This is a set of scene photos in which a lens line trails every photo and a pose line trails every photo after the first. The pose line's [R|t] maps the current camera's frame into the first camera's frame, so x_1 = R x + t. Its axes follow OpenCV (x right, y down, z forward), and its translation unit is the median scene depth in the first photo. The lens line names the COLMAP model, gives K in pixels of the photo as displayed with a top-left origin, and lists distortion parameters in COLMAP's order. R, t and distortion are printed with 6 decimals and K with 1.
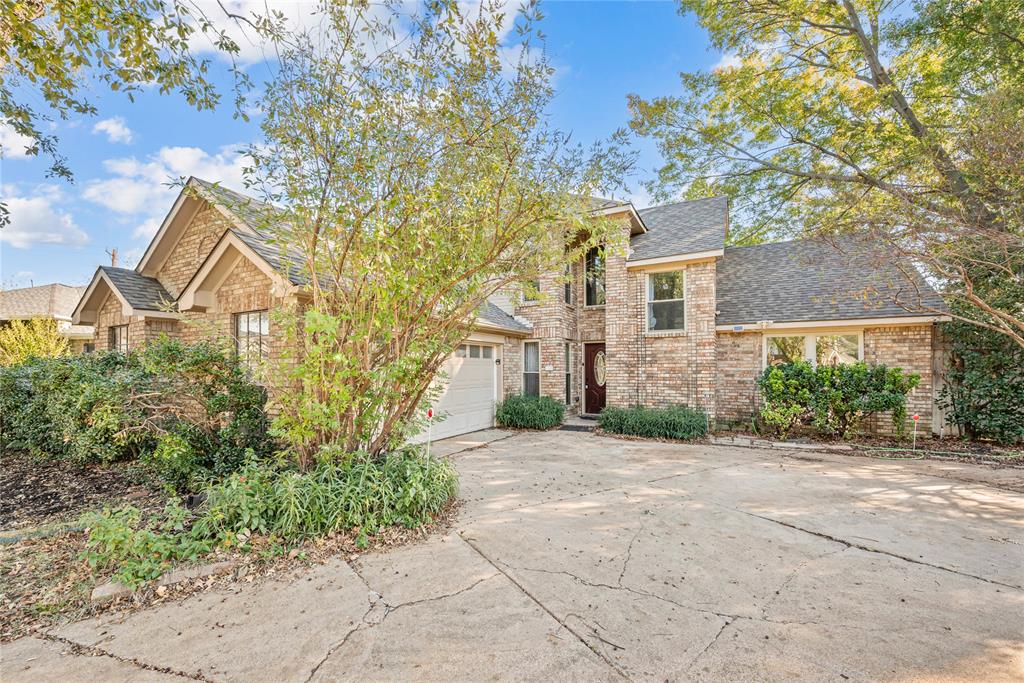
lens RADIAL K [[411.9, 0, 514.1], [0, 411.9, 340.8], [0, 0, 1]] dist [-0.000905, -0.000331]
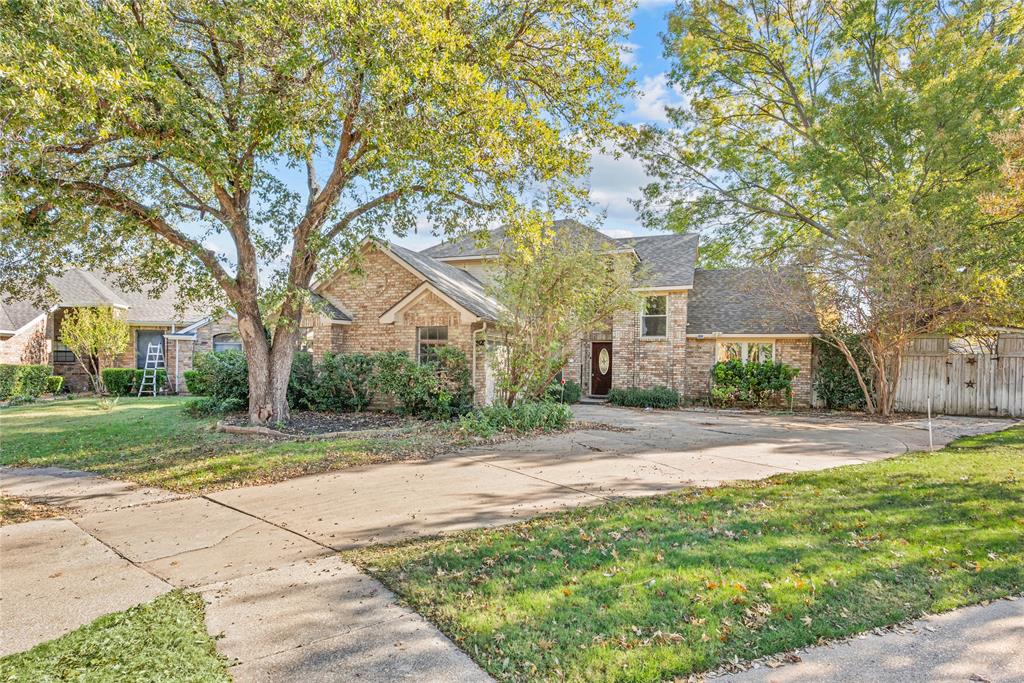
lens RADIAL K [[485.6, 0, 513.5], [0, 485.6, 332.9], [0, 0, 1]] dist [-0.026133, -0.000002]
pose [[0.993756, 0.024882, 0.108768, -0.315294], [-0.026699, 0.999527, 0.015275, -0.050936], [-0.108336, -0.018083, 0.993950, -0.658560]]
